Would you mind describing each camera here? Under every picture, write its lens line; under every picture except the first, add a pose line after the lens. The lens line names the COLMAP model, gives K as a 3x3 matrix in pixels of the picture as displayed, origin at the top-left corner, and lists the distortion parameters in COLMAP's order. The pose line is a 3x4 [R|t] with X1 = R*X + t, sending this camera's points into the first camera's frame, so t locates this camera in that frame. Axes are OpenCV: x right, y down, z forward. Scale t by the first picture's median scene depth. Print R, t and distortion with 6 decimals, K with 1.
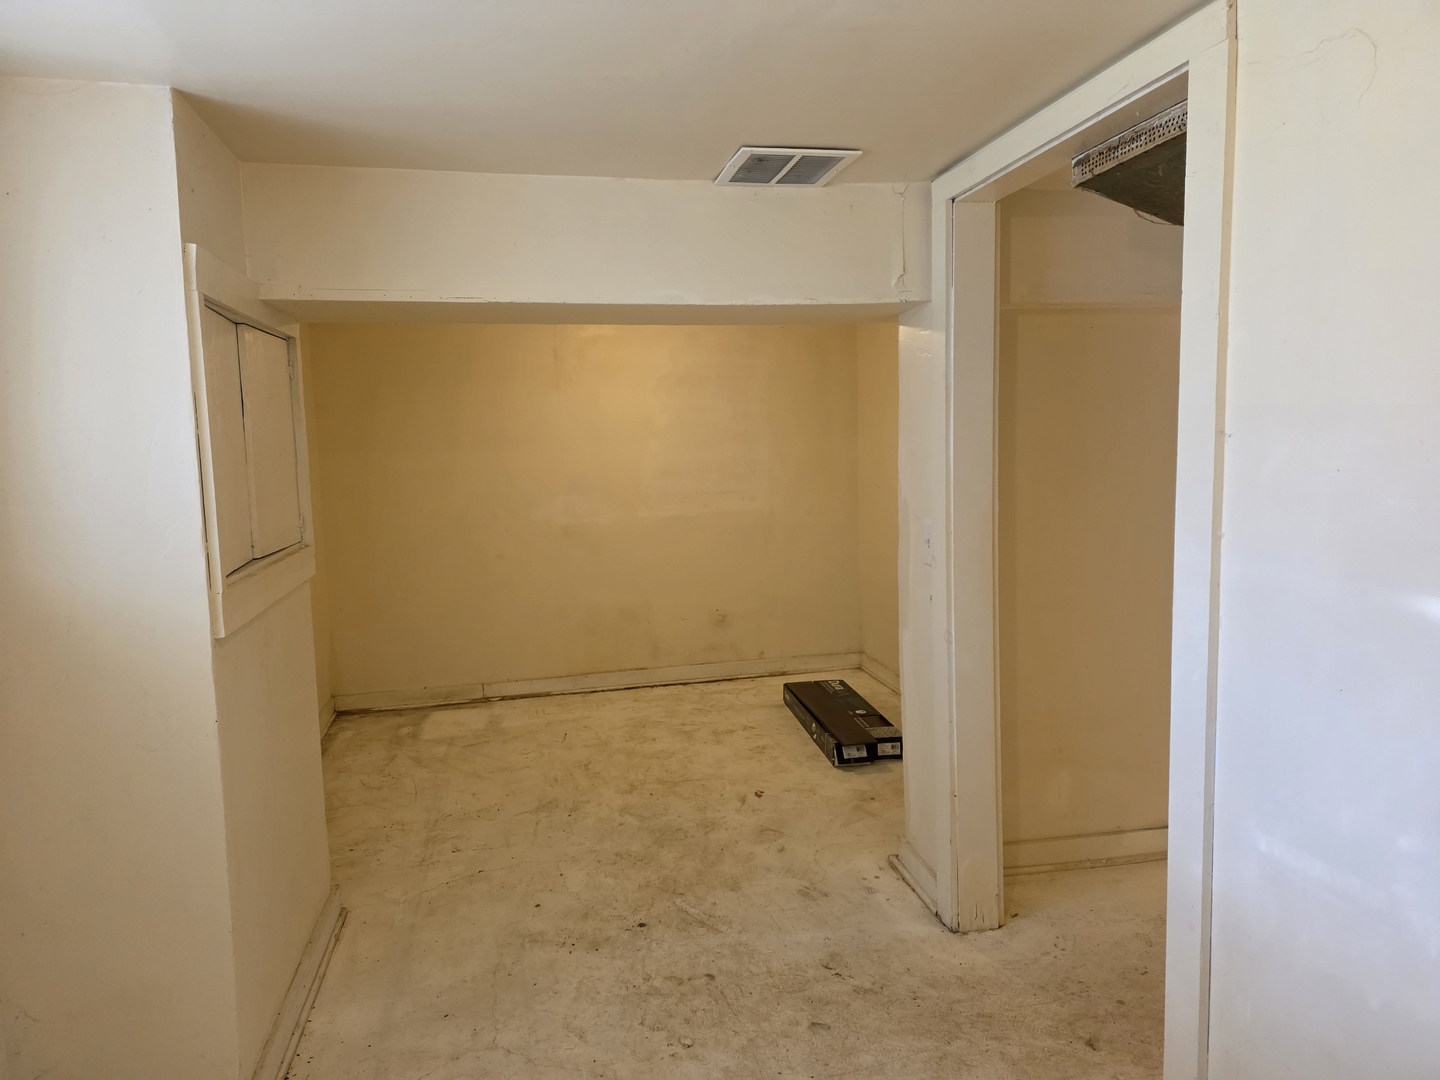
lens RADIAL K [[949.9, 0, 720.0], [0, 949.9, 540.0], [0, 0, 1]] dist [0.100052, -0.101185]
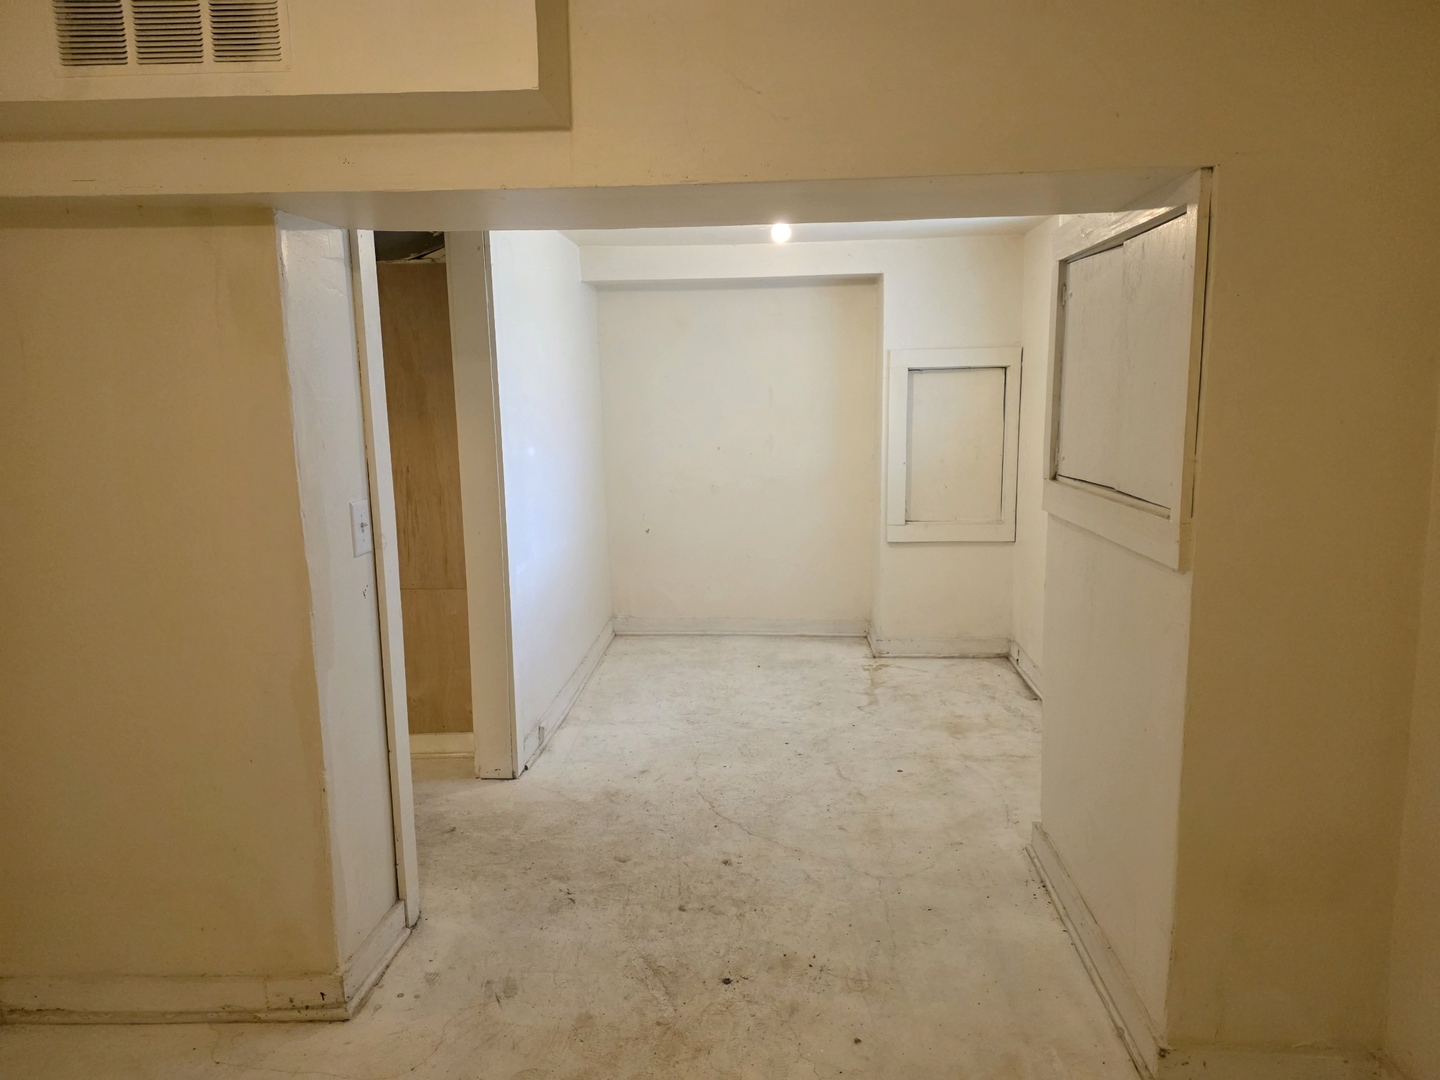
lens RADIAL K [[1020.6, 0, 720.4], [0, 1020.6, 559.0], [0, 0, 1]] dist [0.007436, 0.002130]
pose [[-0.963110, 0.003358, 0.269088, -0.336460], [0.076553, 0.962030, 0.261990, -0.186962], [-0.257991, 0.272924, -0.926797, 1.851427]]
